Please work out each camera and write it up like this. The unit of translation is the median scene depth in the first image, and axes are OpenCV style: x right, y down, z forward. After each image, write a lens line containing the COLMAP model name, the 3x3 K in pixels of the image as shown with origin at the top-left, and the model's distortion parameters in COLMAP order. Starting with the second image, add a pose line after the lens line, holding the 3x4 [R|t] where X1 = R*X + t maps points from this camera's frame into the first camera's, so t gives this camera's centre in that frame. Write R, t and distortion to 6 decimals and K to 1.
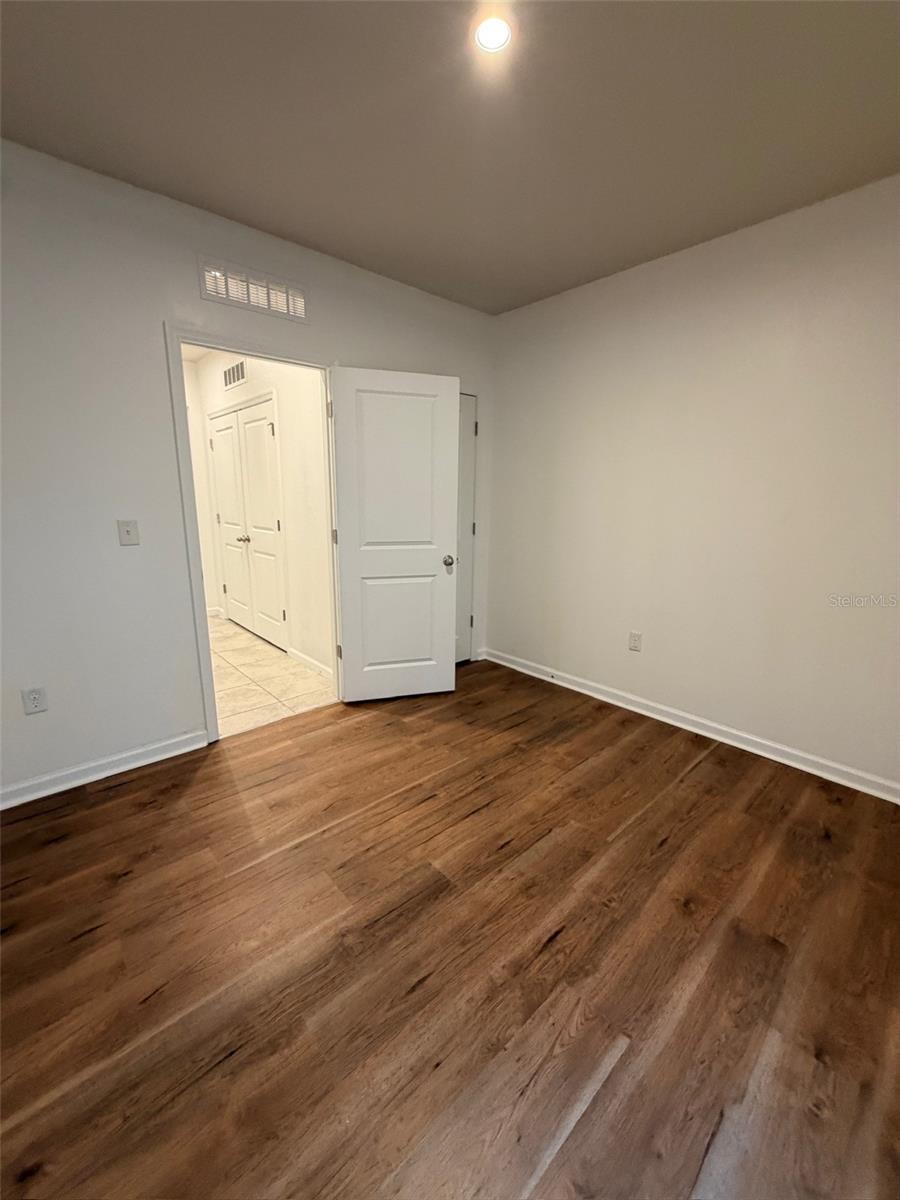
lens RADIAL K [[478.6, 0, 455.1], [0, 478.6, 592.9], [0, 0, 1]] dist [-0.000310, 0.000434]
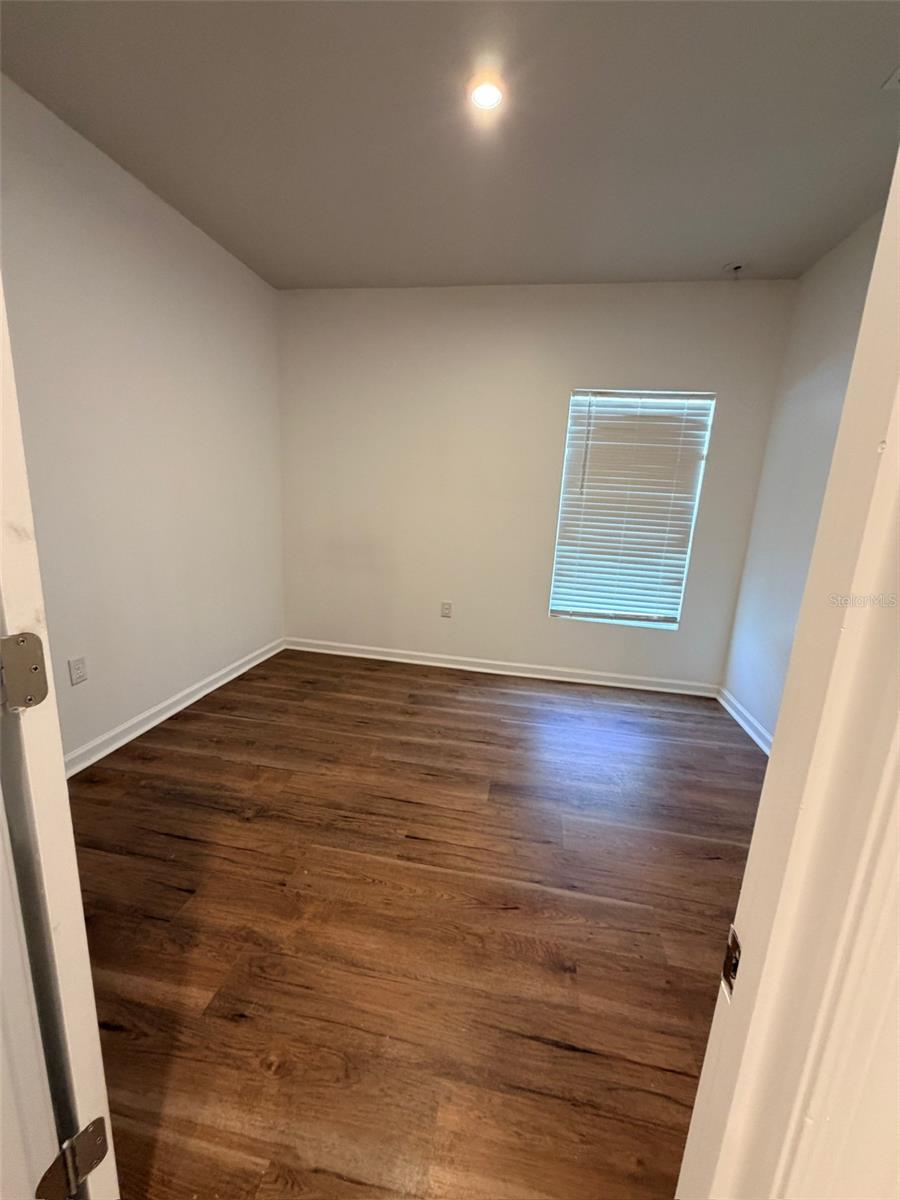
lens RADIAL K [[478.6, 0, 452.4], [0, 478.6, 602.1], [0, 0, 1]] dist [-0.000310, 0.000434]
pose [[-0.607411, -0.220916, 0.763052, -0.650232], [0.101235, 0.931195, 0.350182, -0.249309], [-0.787911, 0.289952, -0.543253, 1.297959]]
